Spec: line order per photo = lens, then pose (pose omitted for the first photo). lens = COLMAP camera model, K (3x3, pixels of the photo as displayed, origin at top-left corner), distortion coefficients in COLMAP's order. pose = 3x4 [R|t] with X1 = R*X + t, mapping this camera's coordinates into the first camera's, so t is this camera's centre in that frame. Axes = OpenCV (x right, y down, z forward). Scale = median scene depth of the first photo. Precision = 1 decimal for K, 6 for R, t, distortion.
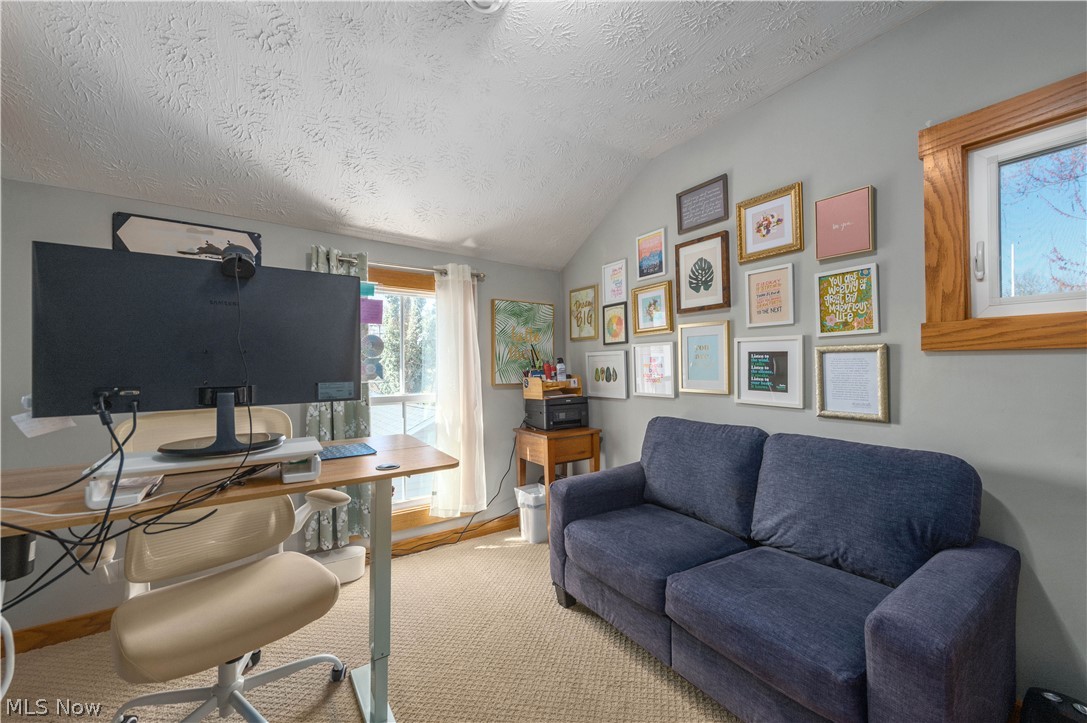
lens RADIAL K [[429.9, 0, 546.3], [0, 429.9, 359.7], [0, 0, 1]] dist [0.014520, -0.003568]
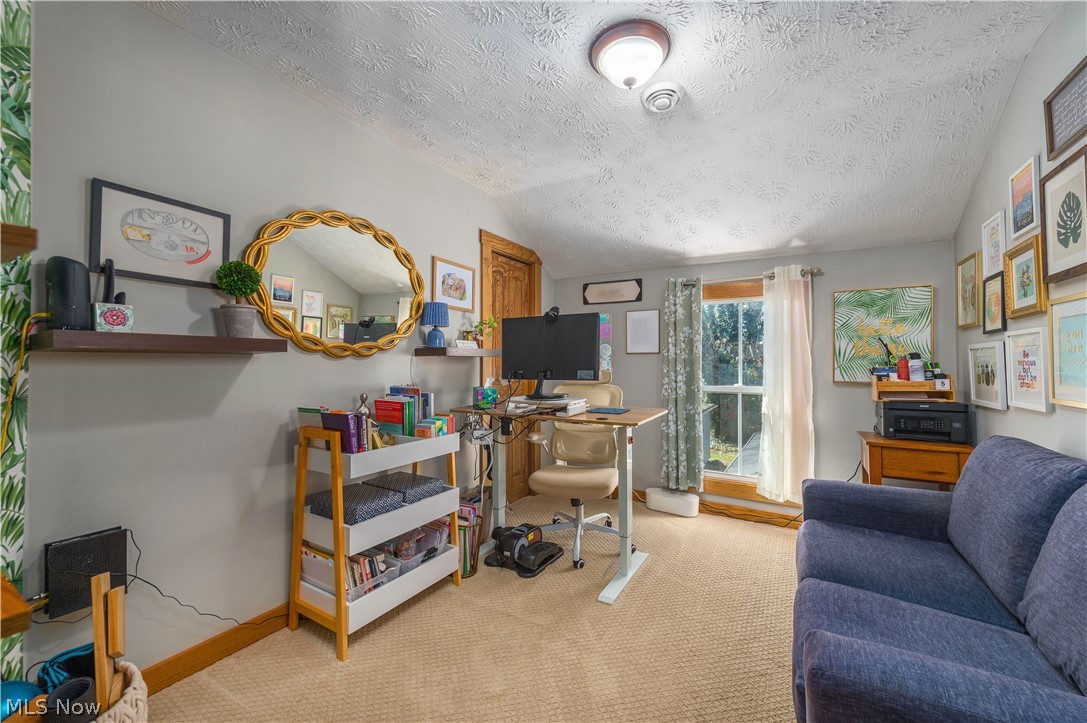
lens RADIAL K [[429.9, 0, 549.5], [0, 429.9, 361.4], [0, 0, 1]] dist [0.014520, -0.003568]
pose [[0.402820, 0.003426, -0.915273, 0.557736], [0.010603, 0.999908, 0.008409, -0.002501], [0.915218, -0.013092, 0.402747, 0.041121]]
